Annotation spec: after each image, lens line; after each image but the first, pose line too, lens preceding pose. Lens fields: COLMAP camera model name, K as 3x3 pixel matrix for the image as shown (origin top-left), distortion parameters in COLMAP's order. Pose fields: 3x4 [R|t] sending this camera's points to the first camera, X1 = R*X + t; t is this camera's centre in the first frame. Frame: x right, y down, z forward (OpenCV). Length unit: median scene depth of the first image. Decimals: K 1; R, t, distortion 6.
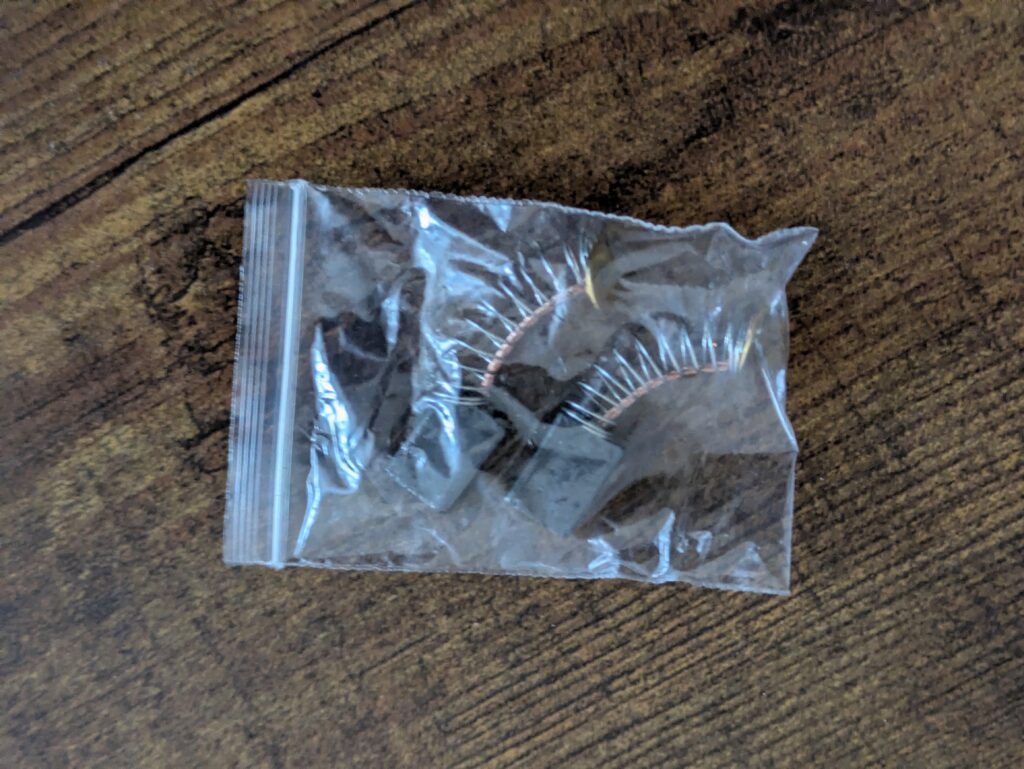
lens RADIAL K [[1472.5, 0, 519.9], [0, 1472.5, 392.8], [0, 0, 1]] dist [0.029838, 0.000000]
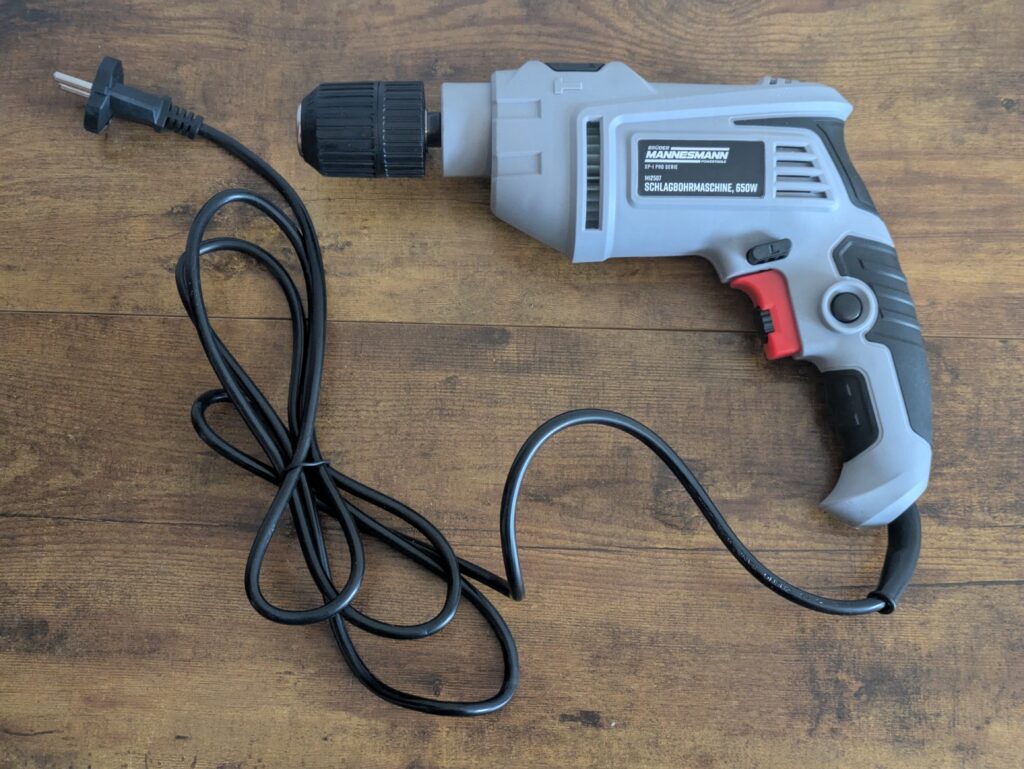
lens RADIAL K [[1472.5, 0, 479.4], [0, 1472.5, 411.9], [0, 0, 1]] dist [0.029838, 0.000000]
pose [[-0.855071, -0.483679, 0.186840, -0.344925], [0.512508, -0.843068, 0.163007, -0.833778], [0.078676, 0.235139, 0.968772, -3.263065]]
